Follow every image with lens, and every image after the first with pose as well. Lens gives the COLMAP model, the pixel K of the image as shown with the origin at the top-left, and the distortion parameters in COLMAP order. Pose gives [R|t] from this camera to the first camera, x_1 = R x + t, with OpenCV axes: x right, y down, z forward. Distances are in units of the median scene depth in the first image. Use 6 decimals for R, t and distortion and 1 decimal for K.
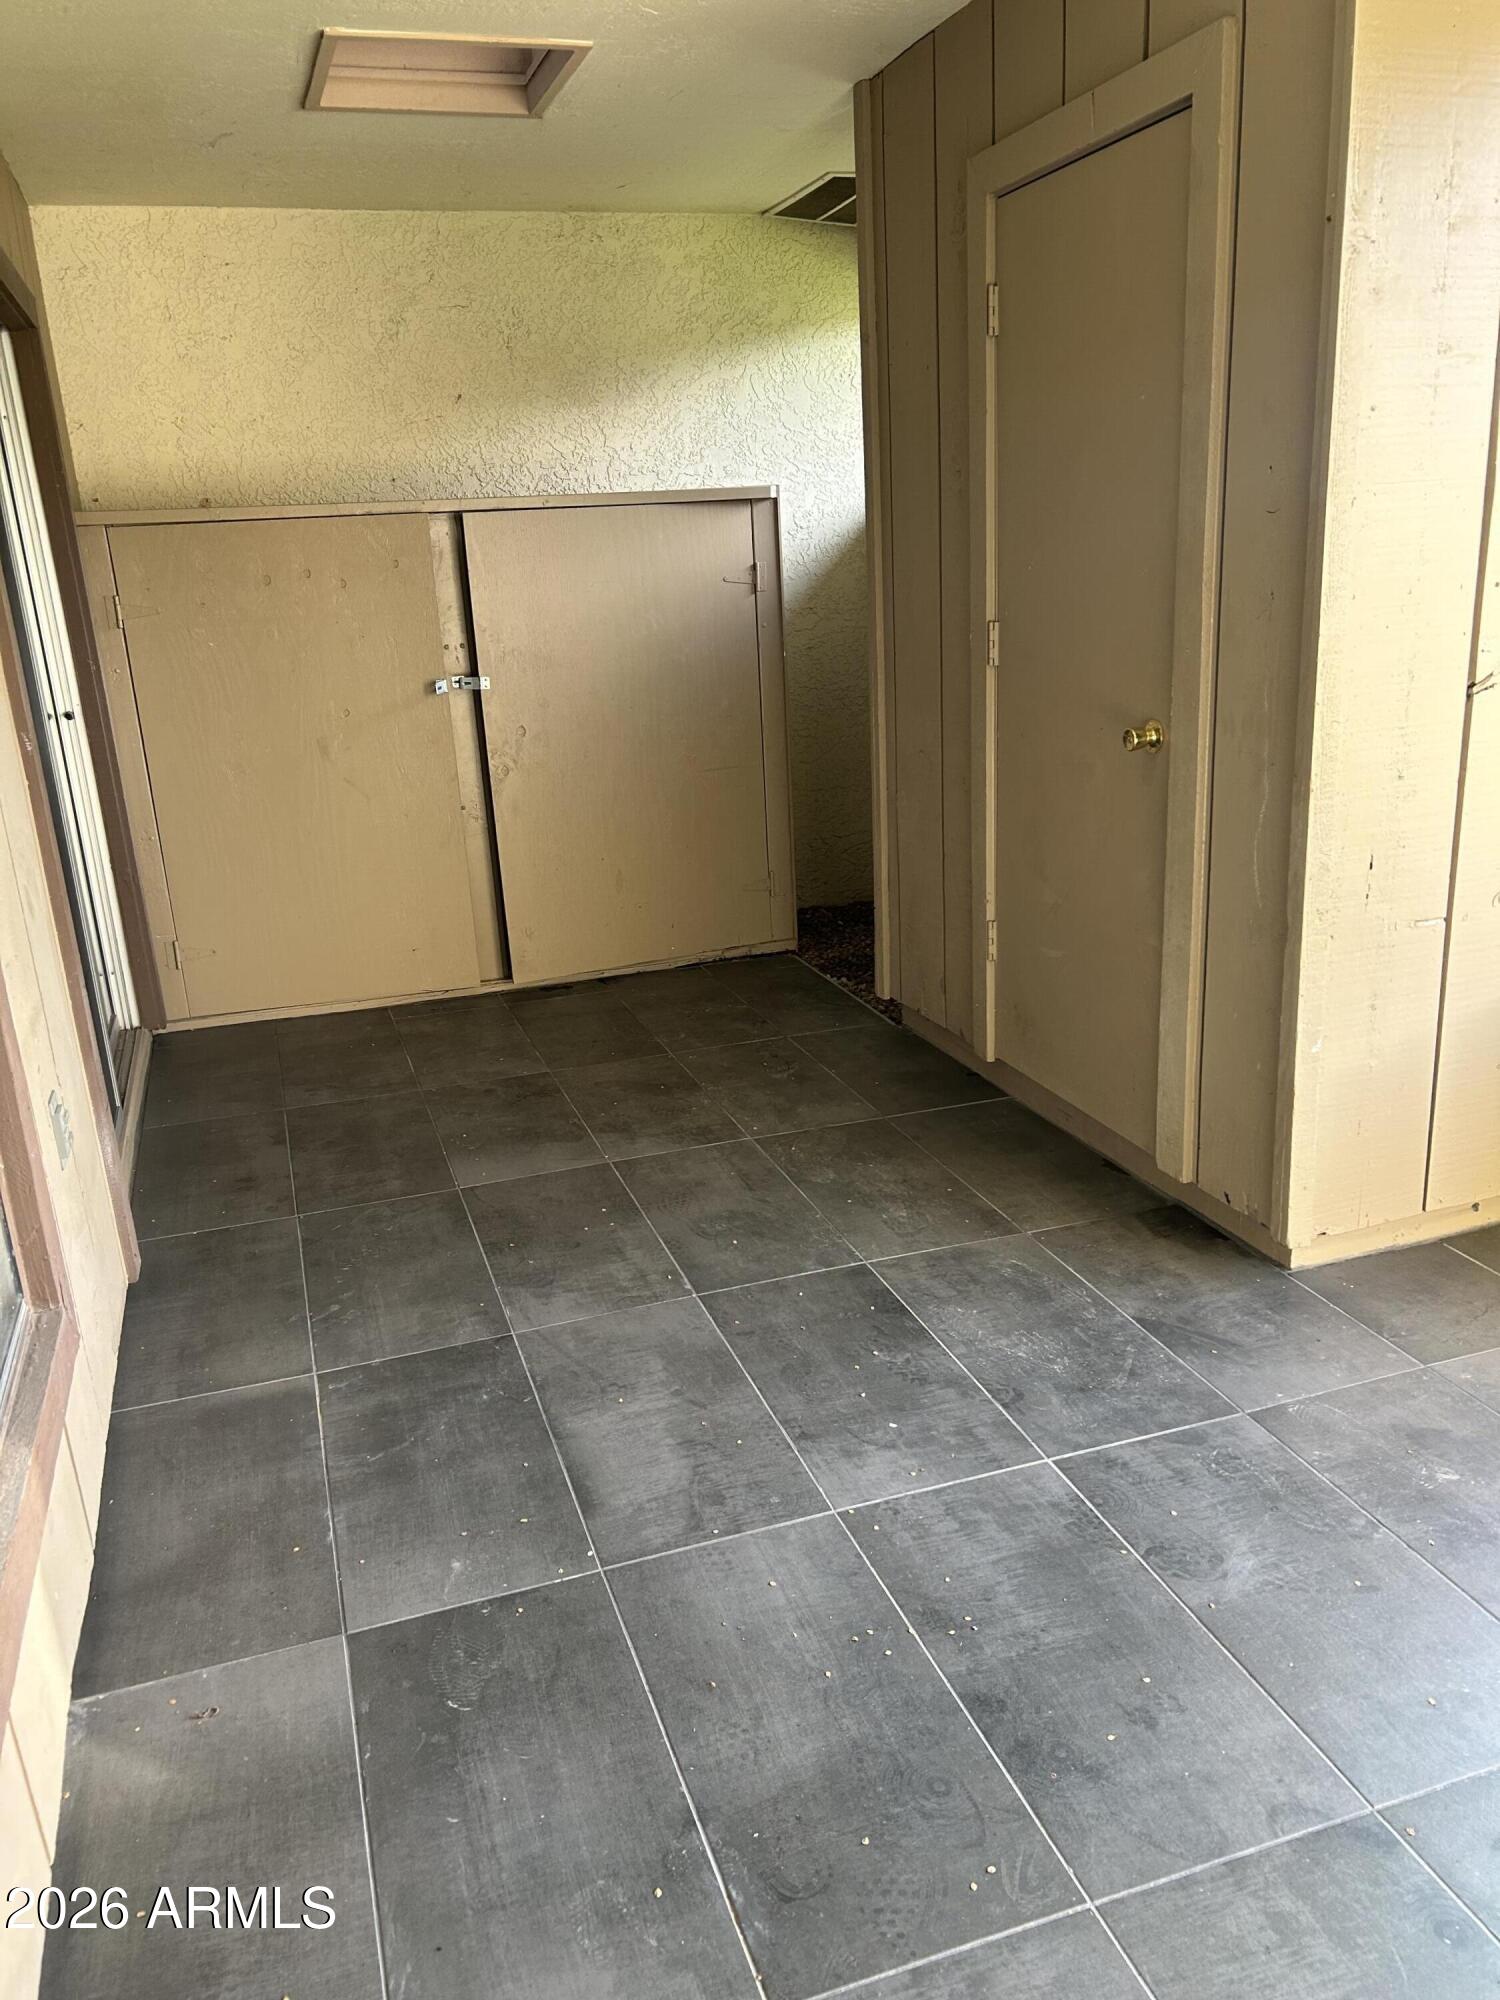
lens RADIAL K [[1526.8, 0, 747.8], [0, 1526.8, 1006.2], [0, 0, 1]] dist [-0.001311, -0.002511]
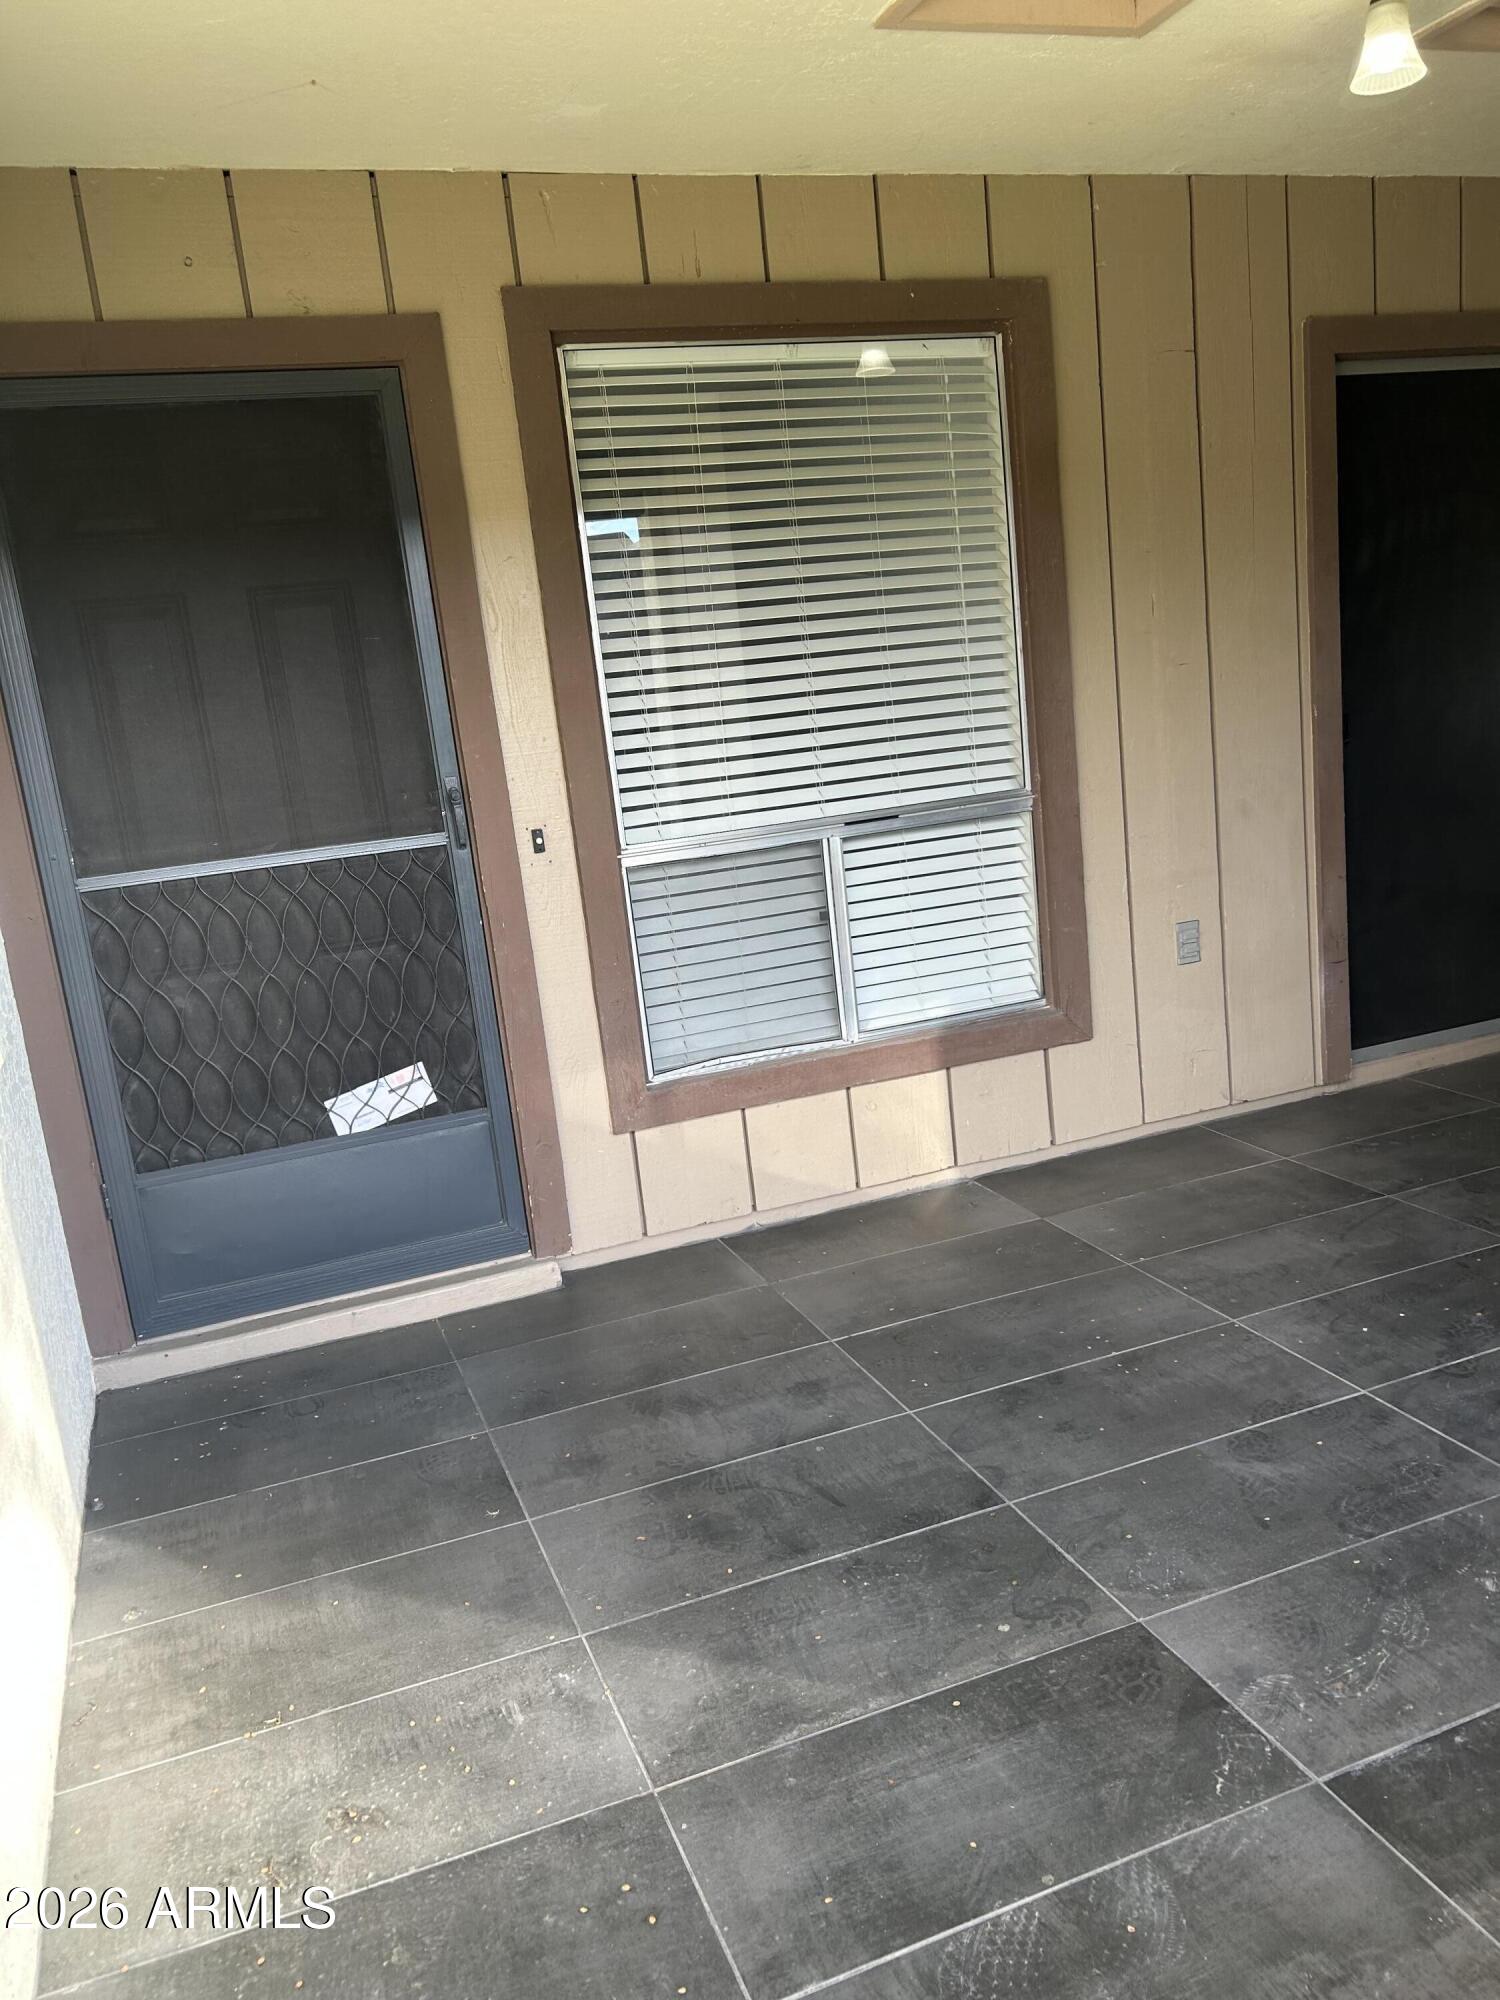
lens RADIAL K [[1526.8, 0, 748.8], [0, 1526.8, 1001.4], [0, 0, 1]] dist [-0.001311, -0.002511]
pose [[0.059528, 0.253275, -0.965561, 1.222447], [-0.189668, 0.952525, 0.238163, -0.176779], [0.980042, 0.168959, 0.104741, 0.365336]]
